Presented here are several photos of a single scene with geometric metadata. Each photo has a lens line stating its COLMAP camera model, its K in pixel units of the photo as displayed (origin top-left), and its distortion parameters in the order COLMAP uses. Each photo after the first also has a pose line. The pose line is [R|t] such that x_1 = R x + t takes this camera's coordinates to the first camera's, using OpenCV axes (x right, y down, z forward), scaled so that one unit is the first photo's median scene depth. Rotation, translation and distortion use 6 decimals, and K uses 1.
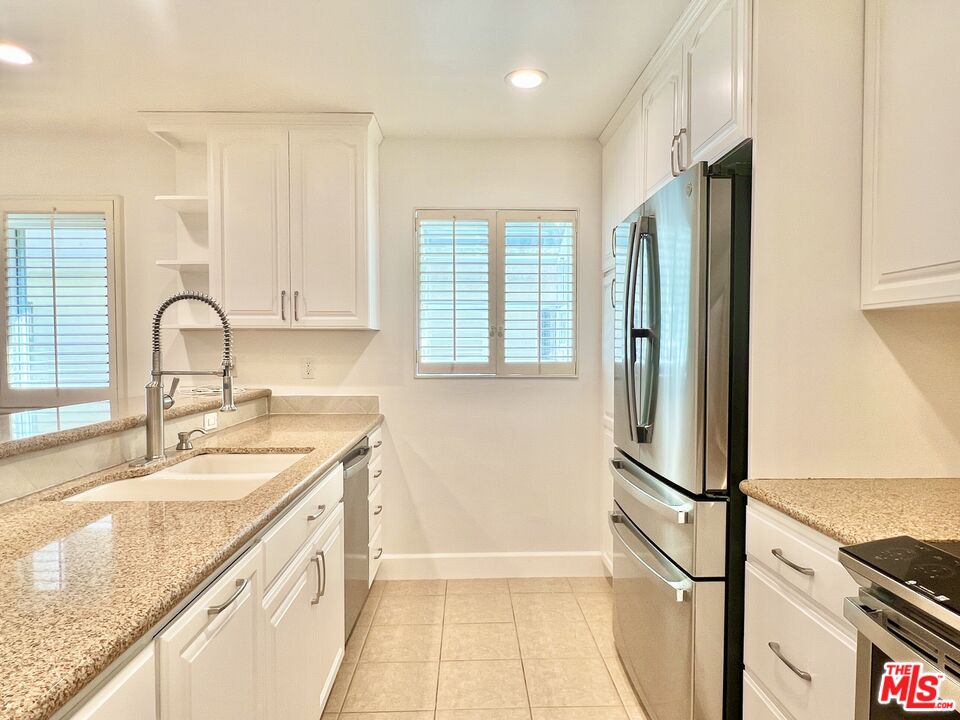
lens RADIAL K [[590.1, 0, 479.7], [0, 590.1, 364.0], [0, 0, 1]] dist [-0.000094, -0.001043]
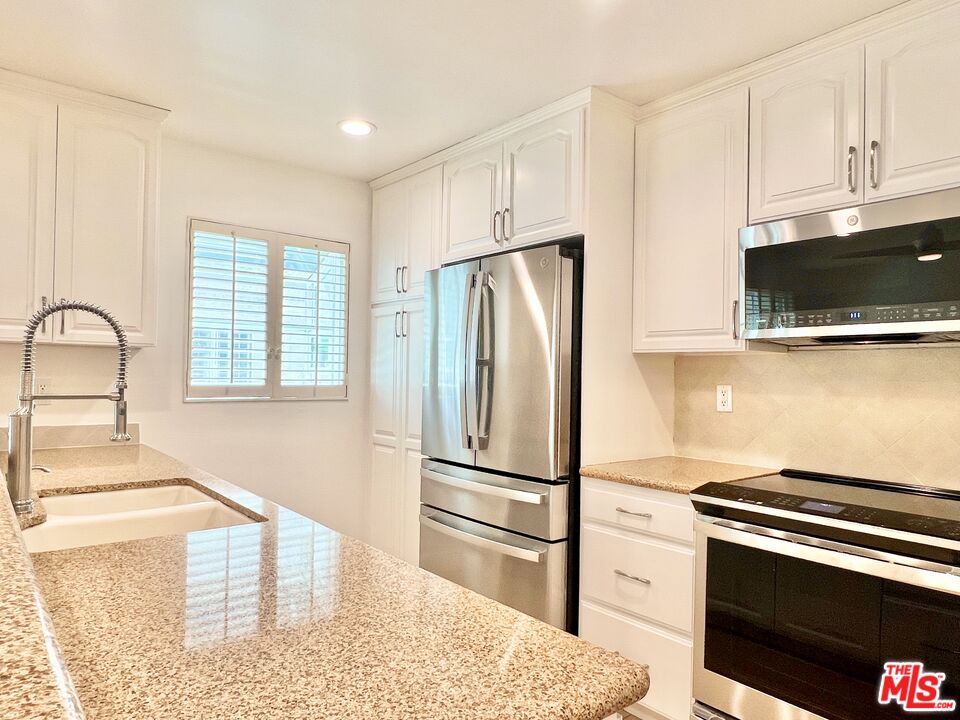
lens RADIAL K [[612.9, 0, 482.0], [0, 612.9, 362.9], [0, 0, 1]] dist [0.000967, -0.001987]
pose [[0.796746, 0.023776, 0.603846, -0.368973], [-0.000220, 0.999237, -0.039055, -0.000004], [-0.604314, 0.030984, 0.796144, -0.033396]]
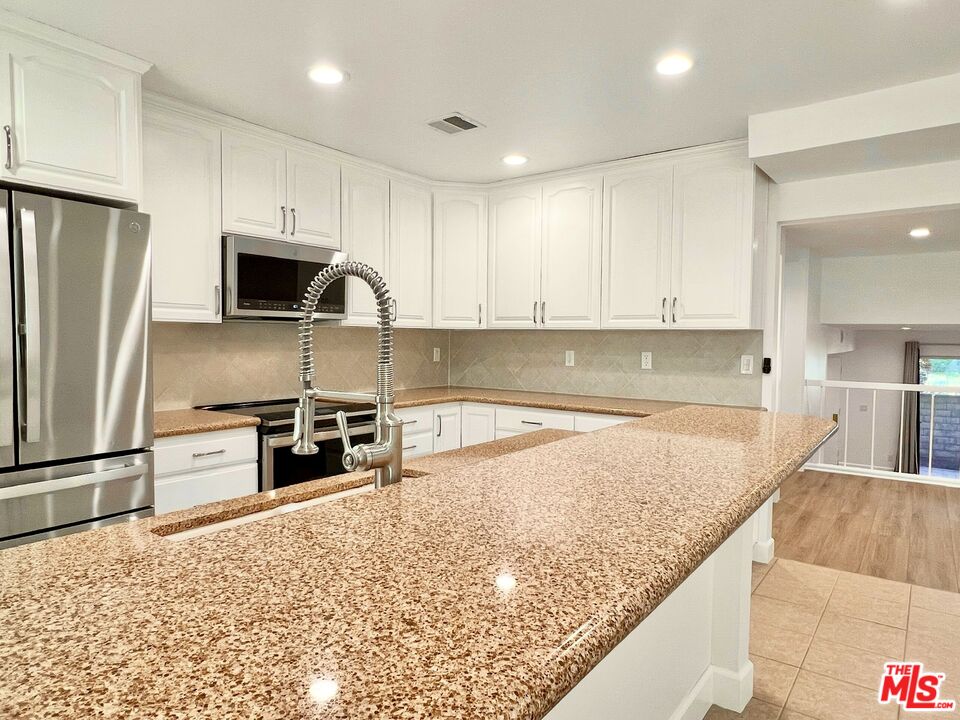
lens RADIAL K [[605.3, 0, 480.0], [0, 605.3, 360.0], [0, 0, 1]] dist [-0.001277, -0.001297]
pose [[-0.782549, -0.026830, 0.622011, -0.662508], [0.013098, 0.998140, 0.059534, -0.038065], [-0.622451, 0.054735, -0.780742, 0.944368]]
